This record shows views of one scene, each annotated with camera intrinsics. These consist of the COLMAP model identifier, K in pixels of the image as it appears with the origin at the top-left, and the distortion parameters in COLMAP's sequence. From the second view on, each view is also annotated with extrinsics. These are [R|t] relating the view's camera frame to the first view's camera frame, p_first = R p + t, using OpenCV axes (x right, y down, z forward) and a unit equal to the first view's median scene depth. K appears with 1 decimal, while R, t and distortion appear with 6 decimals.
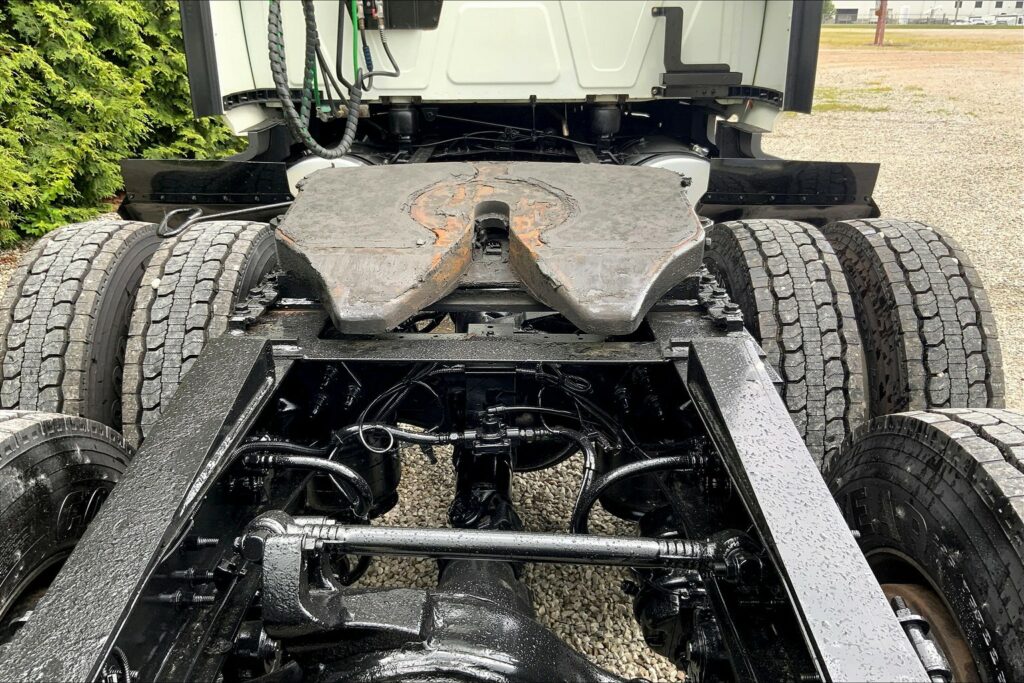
lens RADIAL K [[847.1, 0, 512.0], [0, 847.1, 341.5], [0, 0, 1]] dist [0.082242, -0.156541]
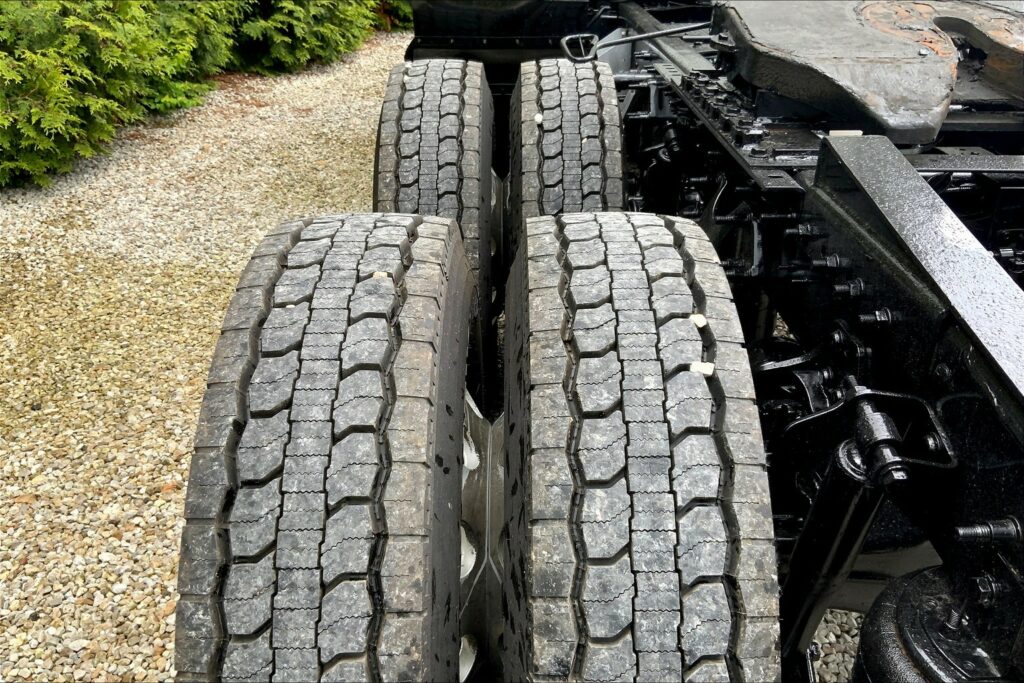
lens RADIAL K [[847.1, 0, 512.0], [0, 847.1, 341.5], [0, 0, 1]] dist [0.082242, -0.156541]
pose [[0.999991, -0.004282, 0.000370, -0.158740], [0.004211, 0.993359, 0.114978, 0.025121], [-0.000860, -0.114975, 0.993368, 0.008152]]
